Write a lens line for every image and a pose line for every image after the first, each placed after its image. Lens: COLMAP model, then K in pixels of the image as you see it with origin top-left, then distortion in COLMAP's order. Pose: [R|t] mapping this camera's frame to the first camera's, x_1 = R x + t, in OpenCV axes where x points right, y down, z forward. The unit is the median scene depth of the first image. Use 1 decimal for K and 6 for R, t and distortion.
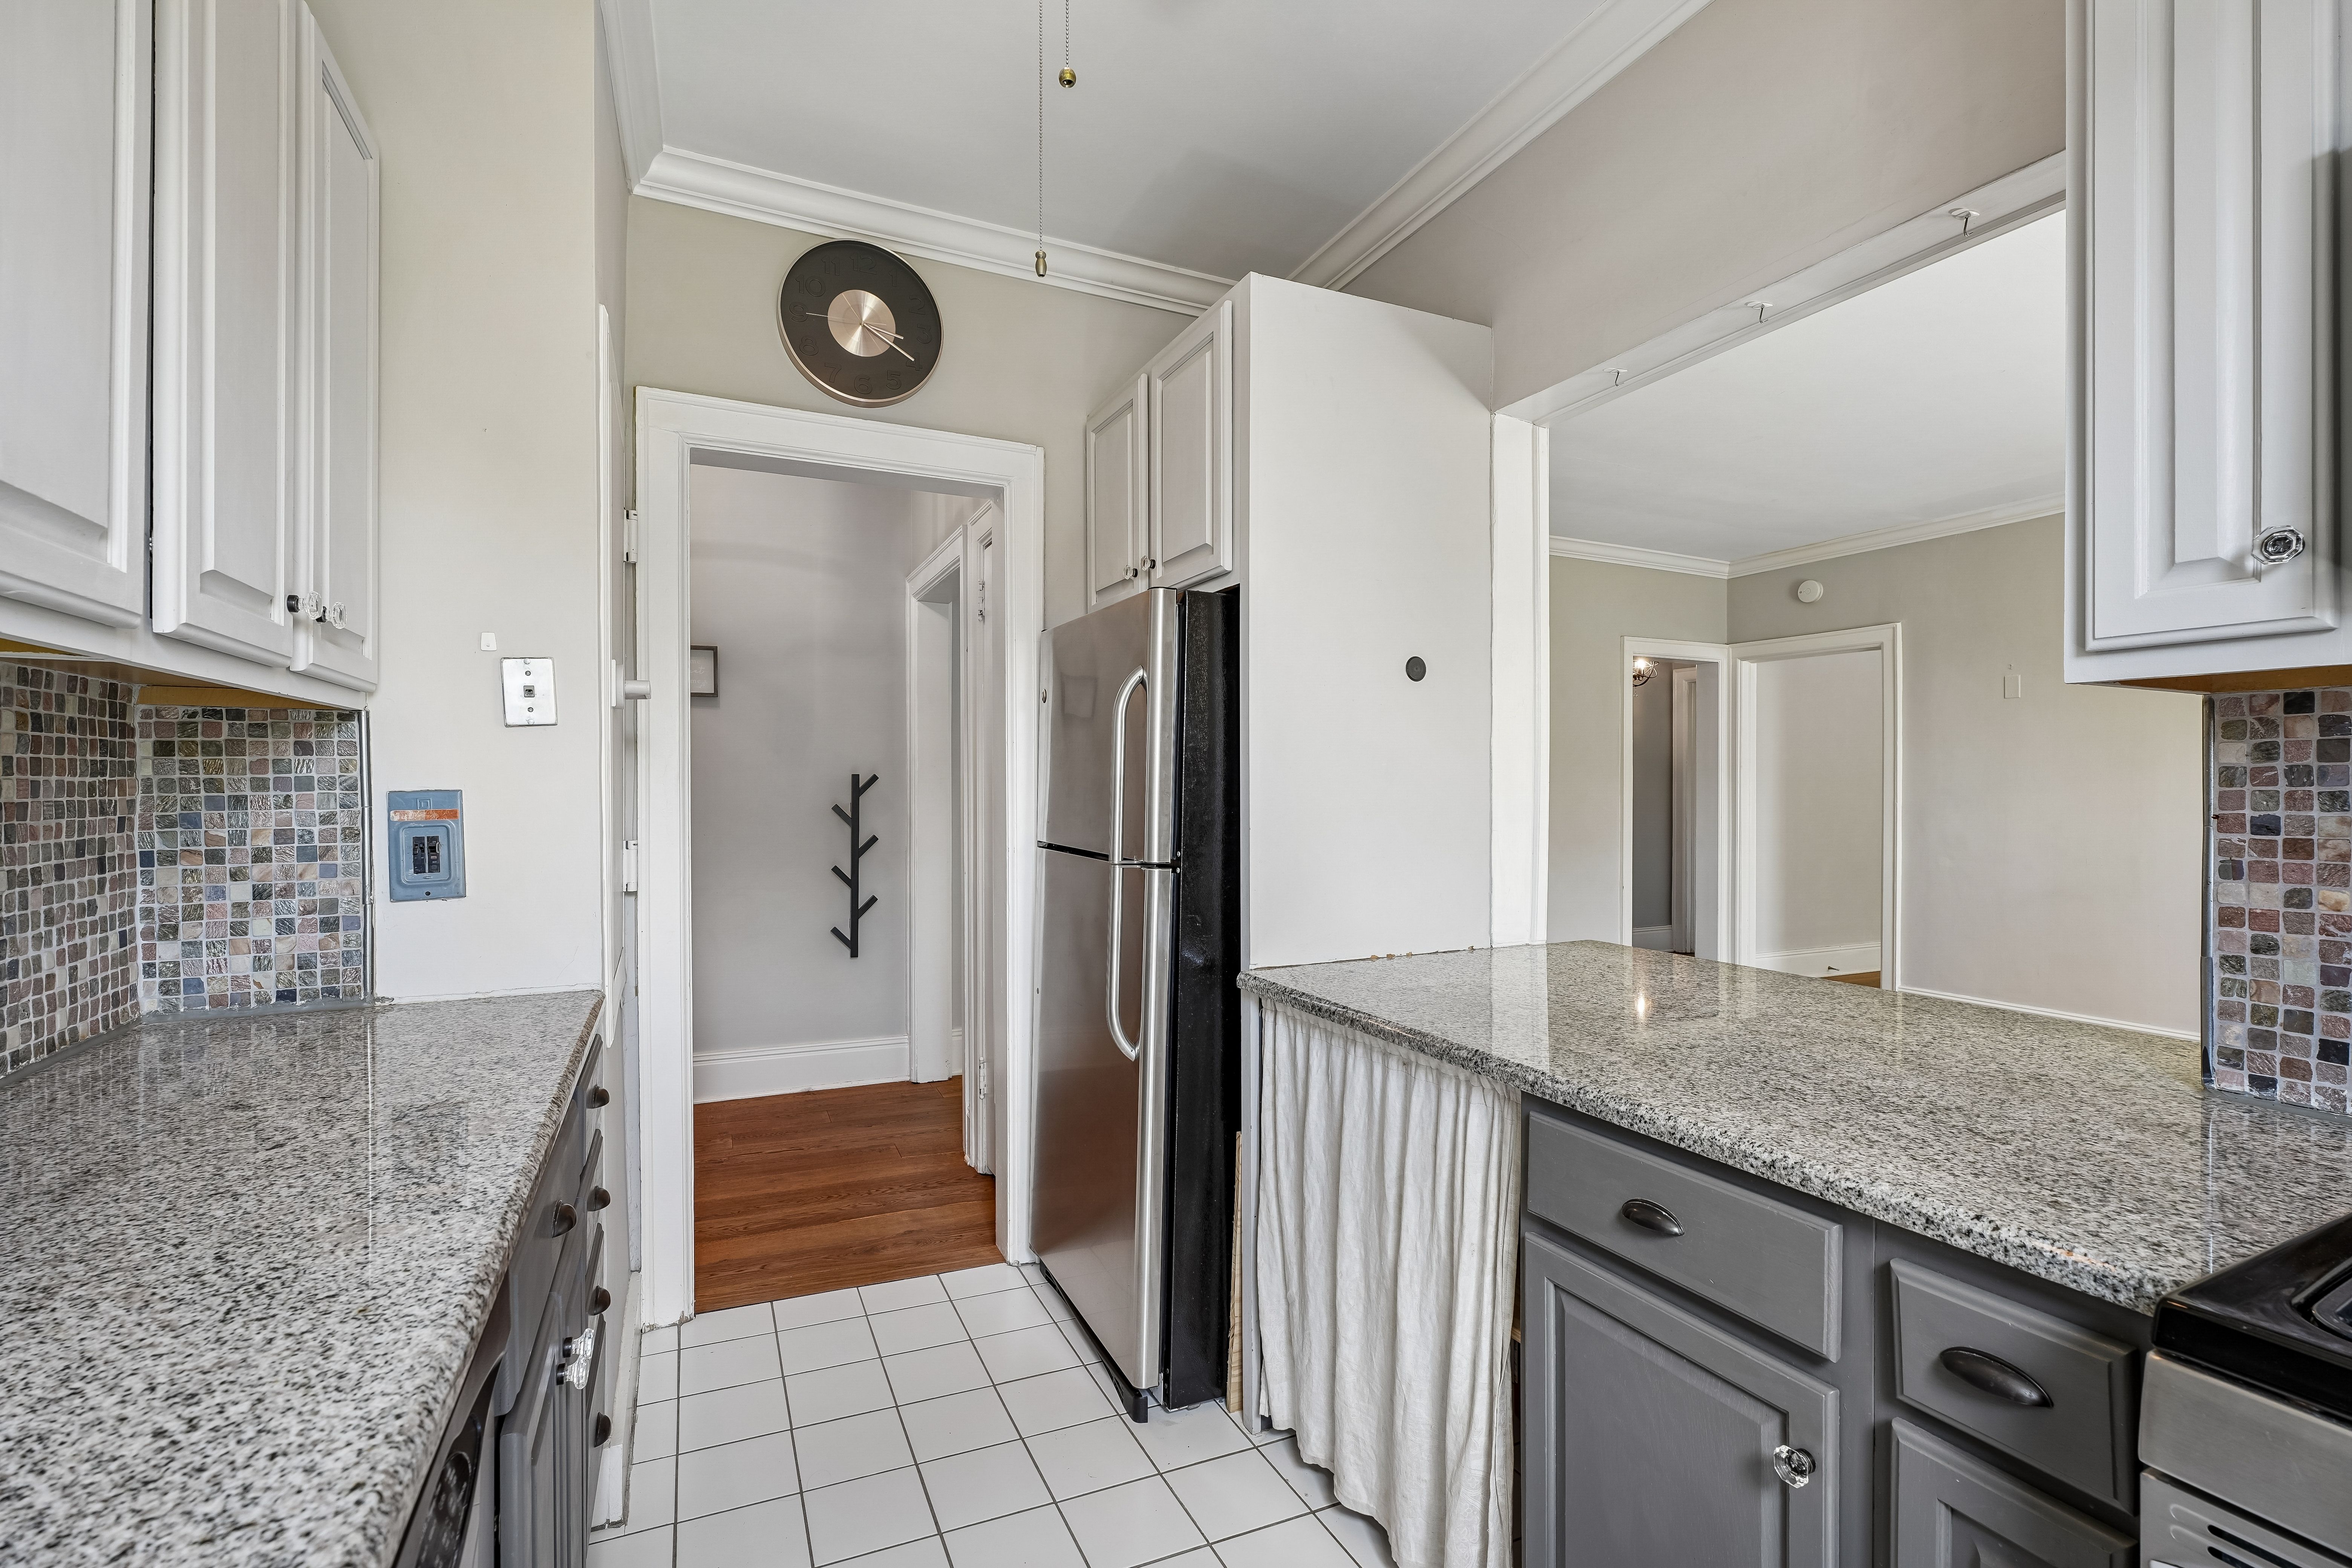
lens RADIAL K [[1054.2, 0, 1173.4], [0, 1054.2, 771.3], [0, 0, 1]] dist [-0.003615, 0.000389]
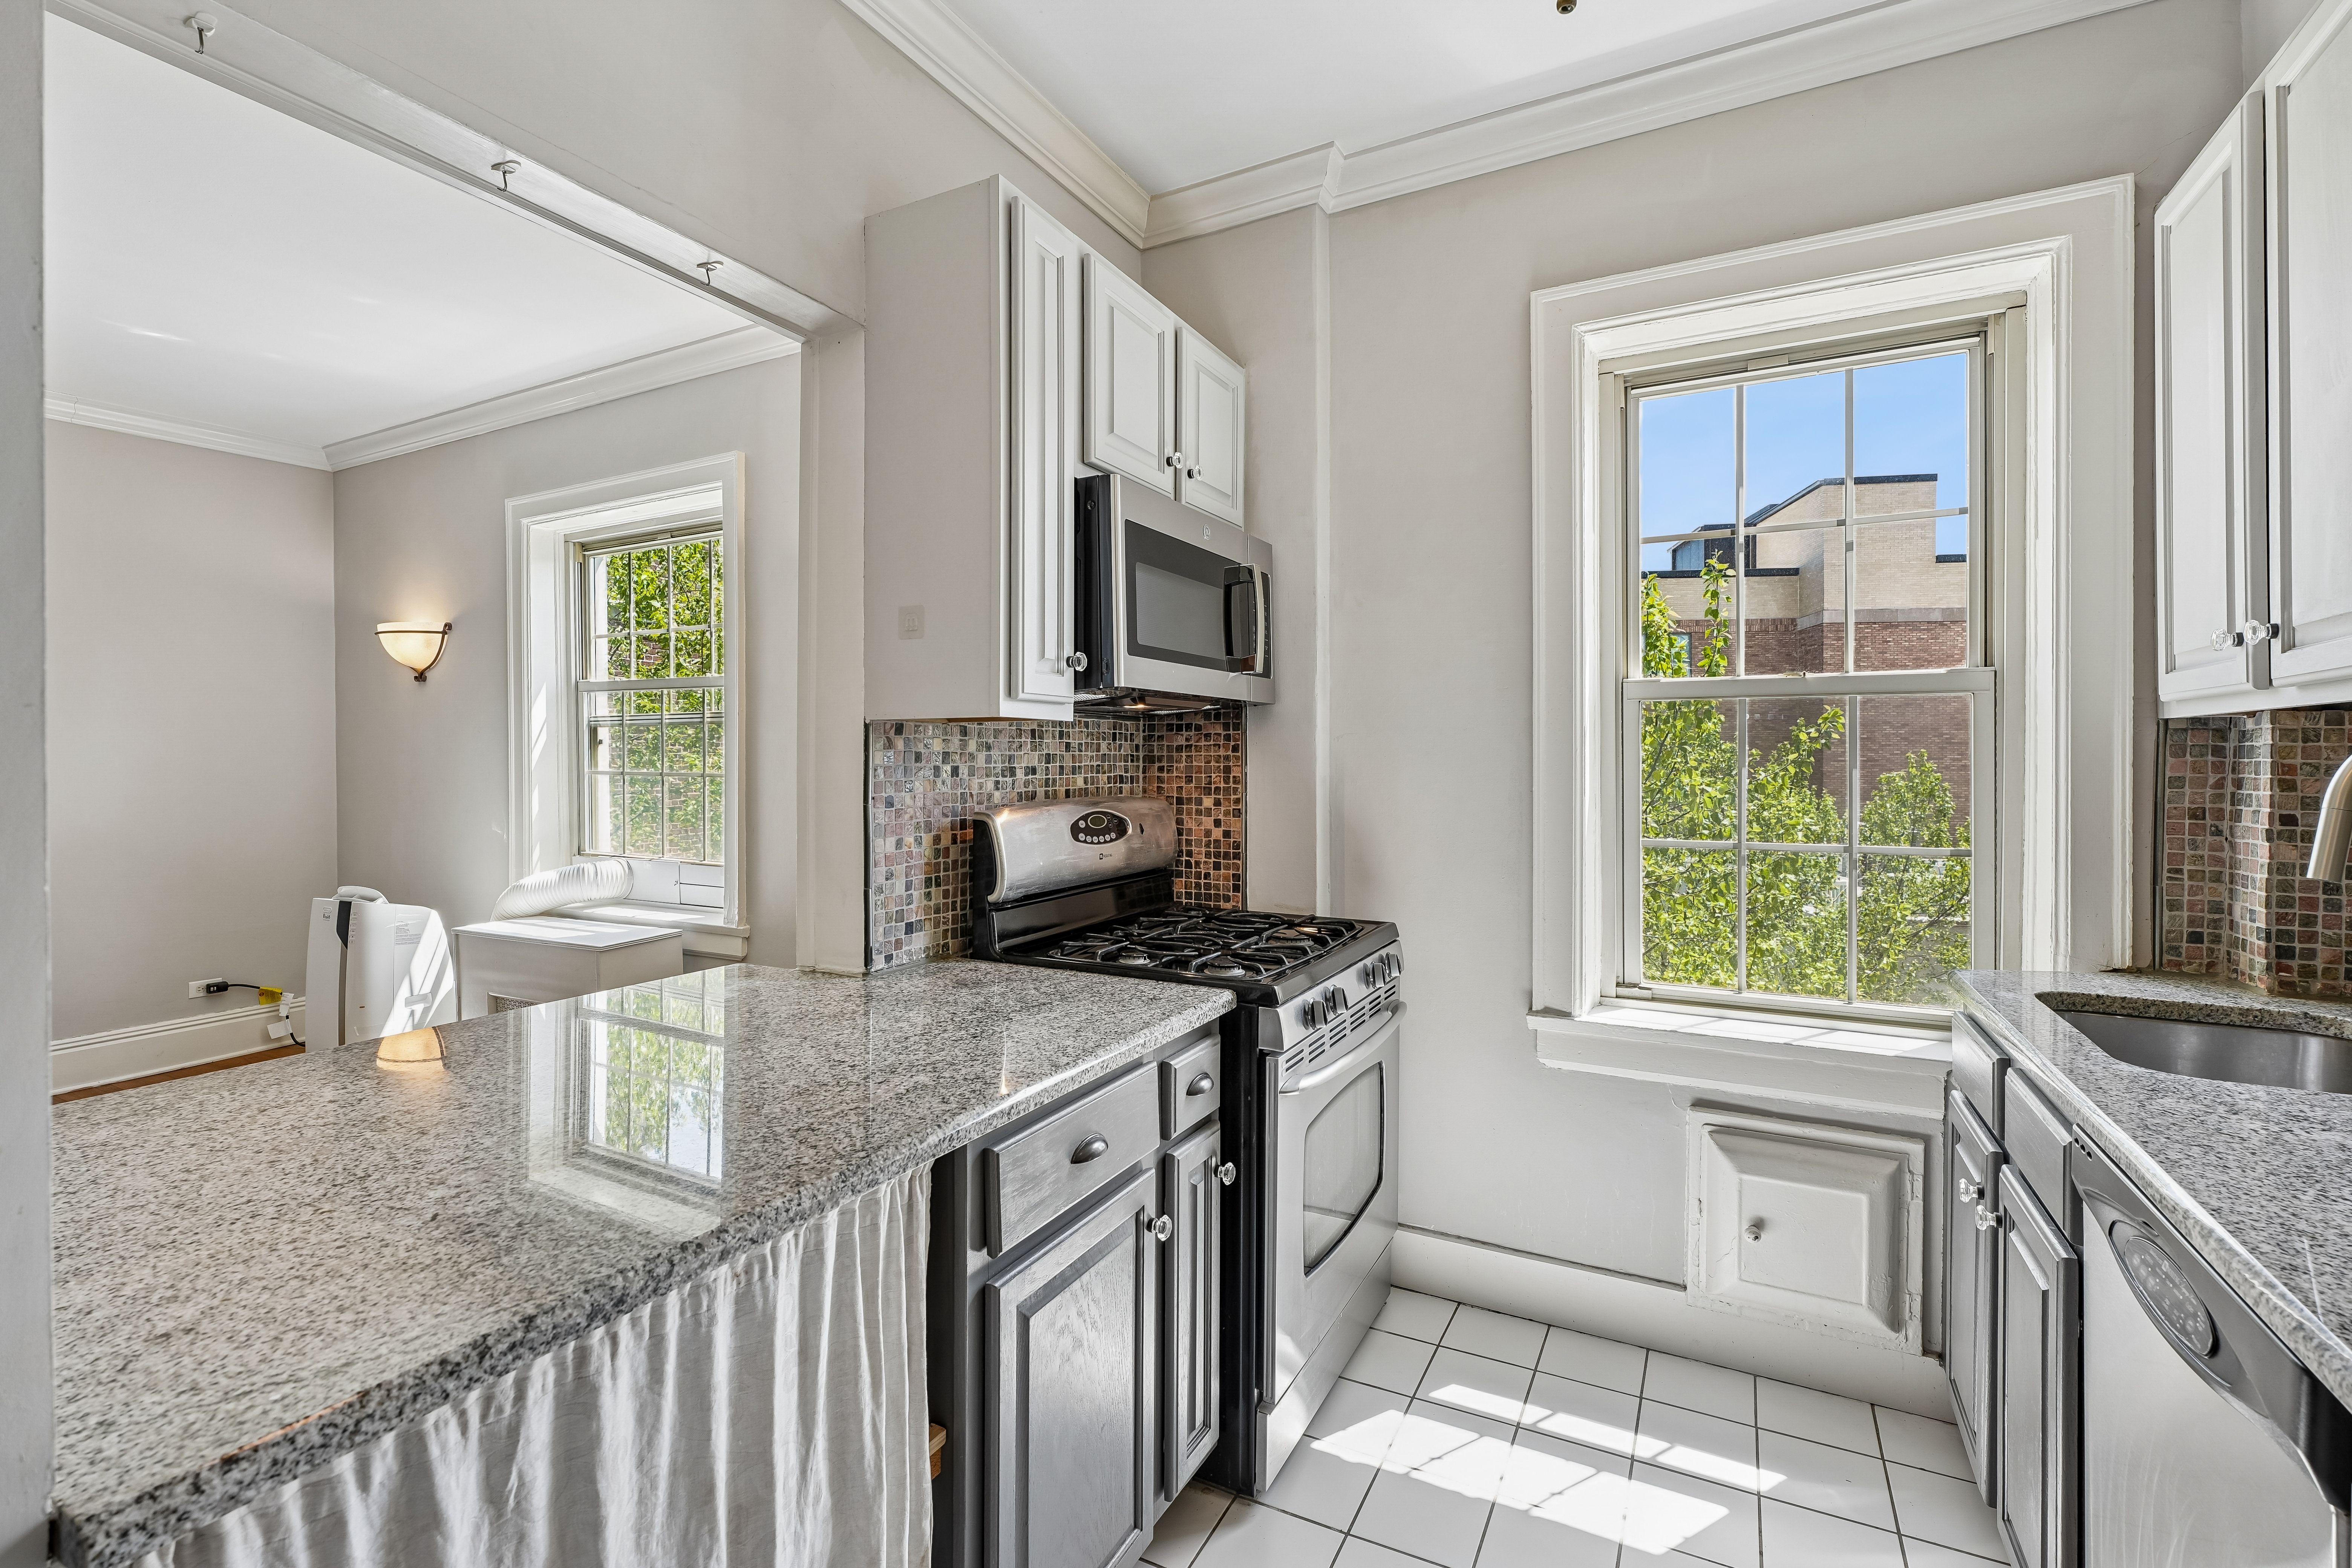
lens RADIAL K [[1057.4, 0, 1181.4], [0, 1057.4, 753.2], [0, 0, 1]] dist [-0.009204, 0.006105]
pose [[-0.611231, 0.003340, 0.791445, -0.111940], [-0.013658, 0.999798, -0.014767, -0.001391], [-0.791335, -0.019836, -0.611061, 0.333123]]
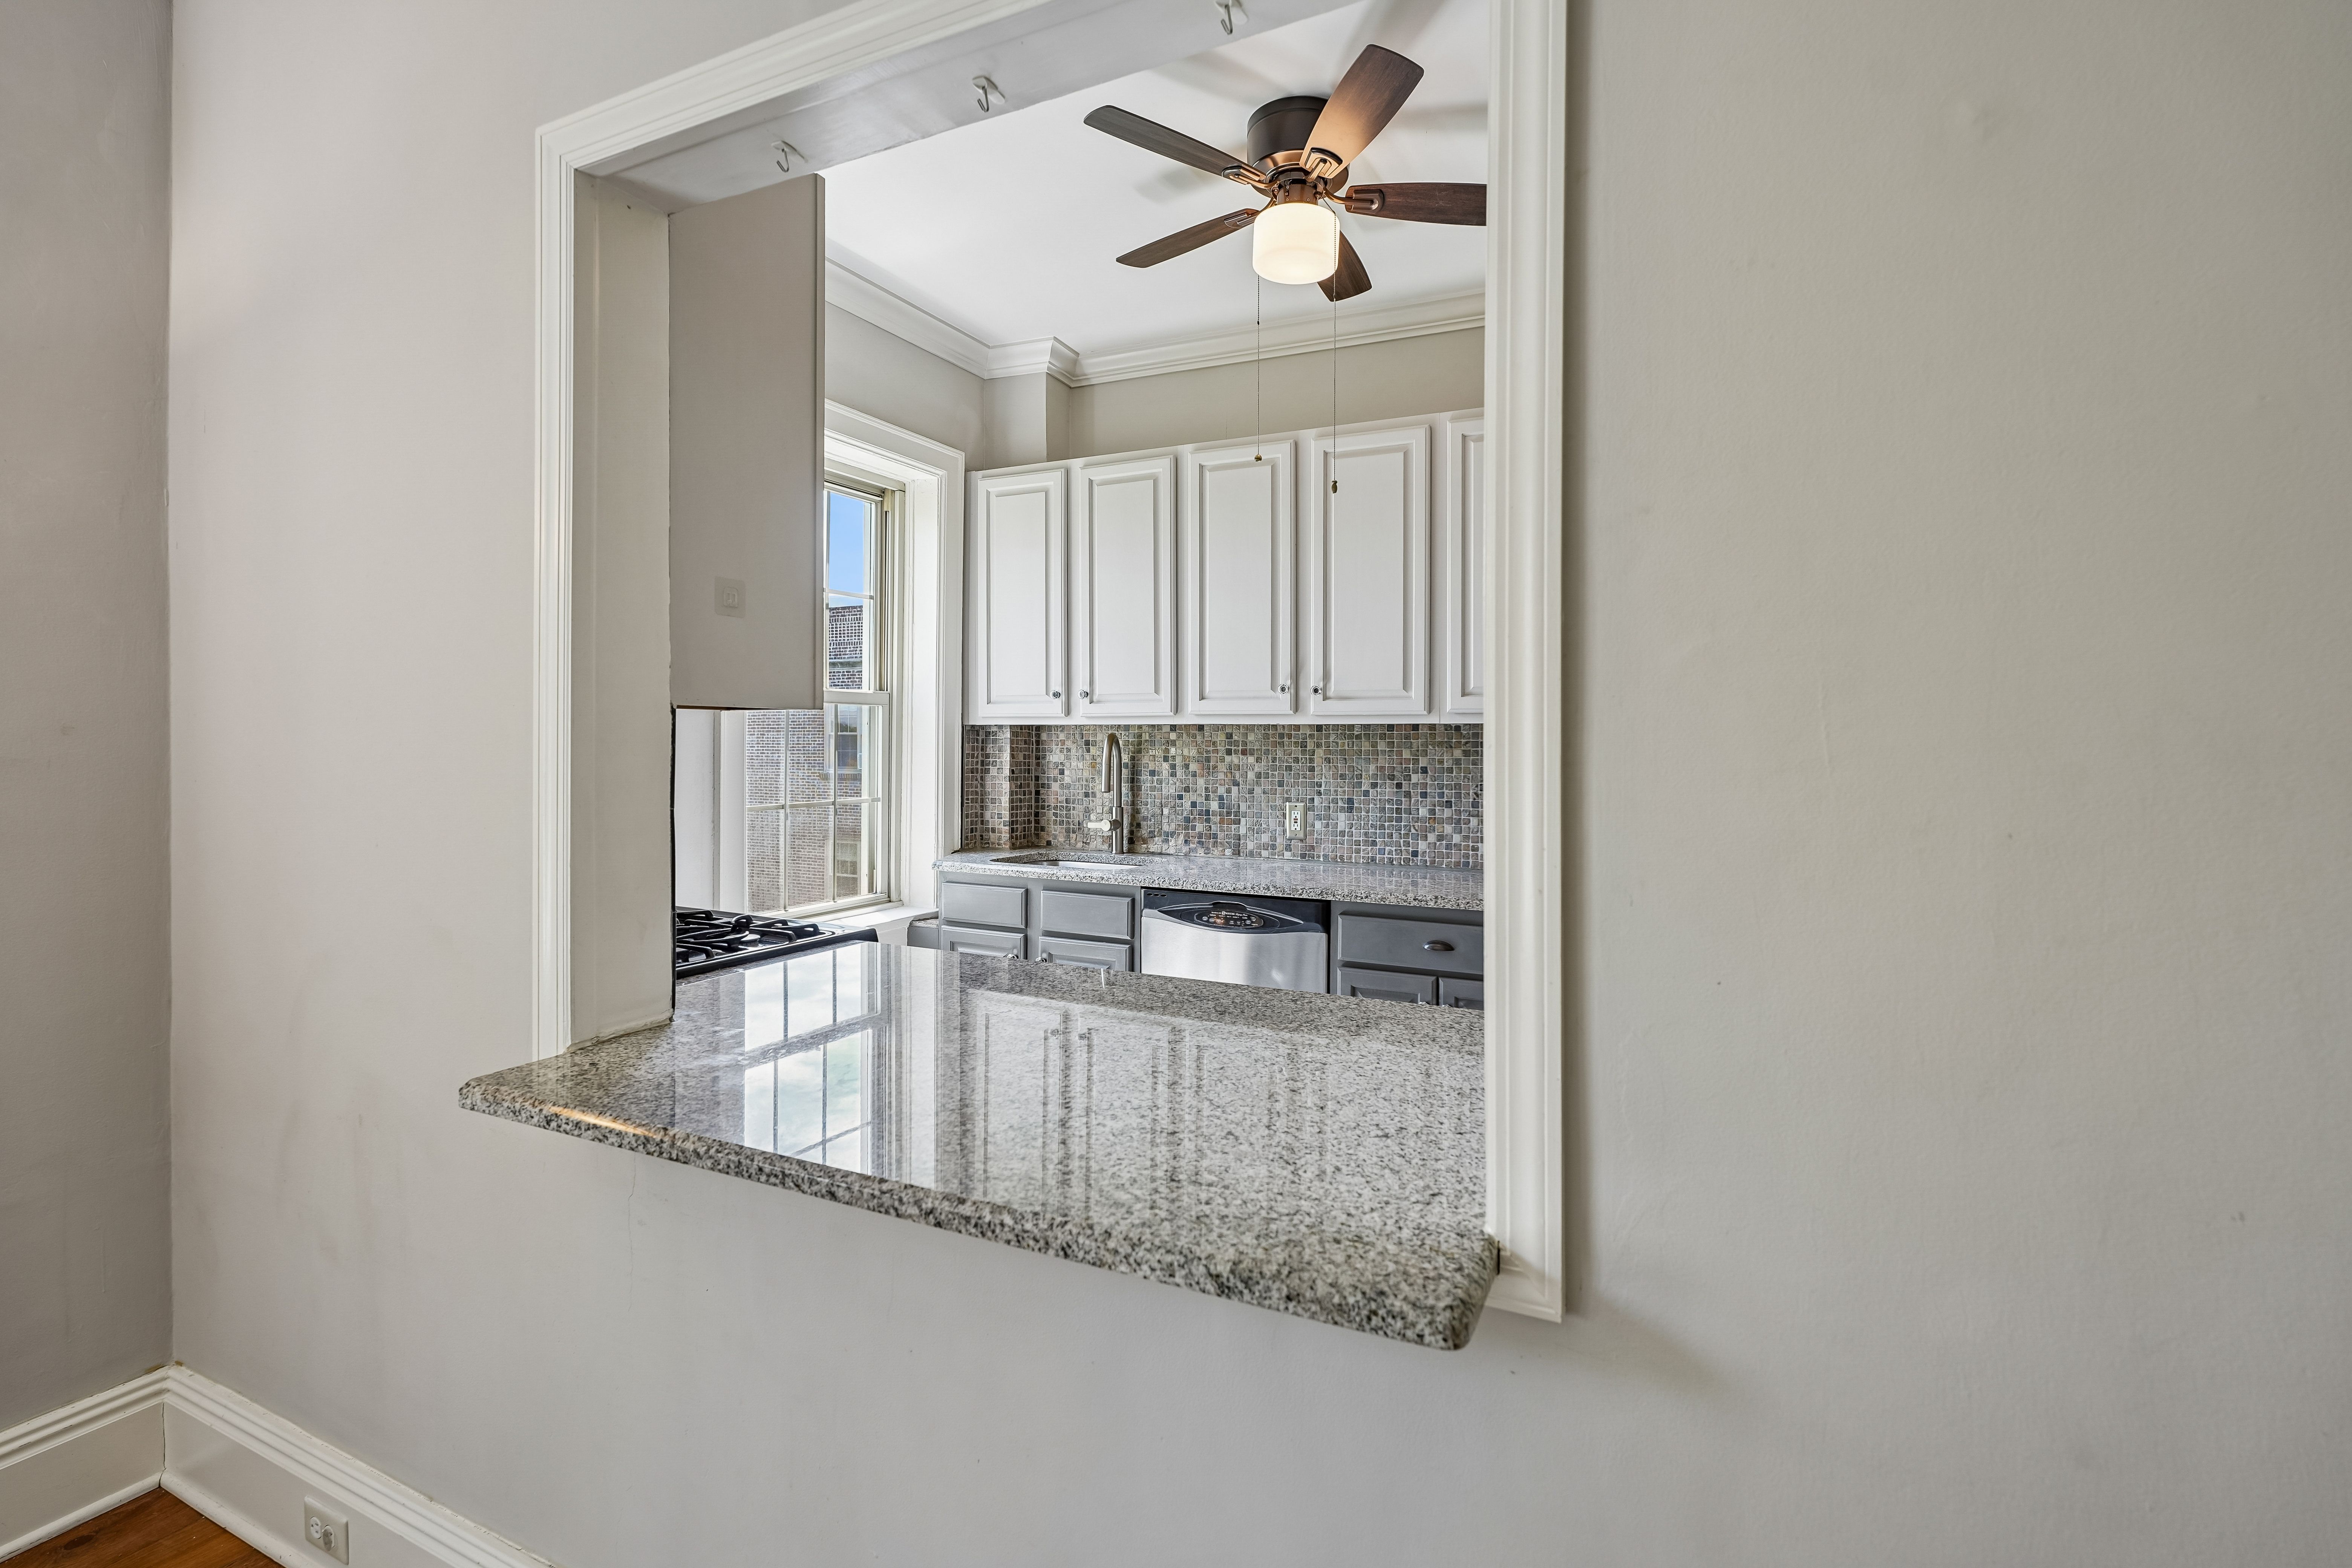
lens RADIAL K [[1057.4, 0, 1181.4], [0, 1057.4, 753.2], [0, 0, 1]] dist [-0.009204, 0.006105]
pose [[-0.773569, 0.002432, -0.633707, 0.271586], [0.002556, 0.999996, 0.000717, -0.003133], [0.633707, -0.001065, -0.773573, 0.495675]]
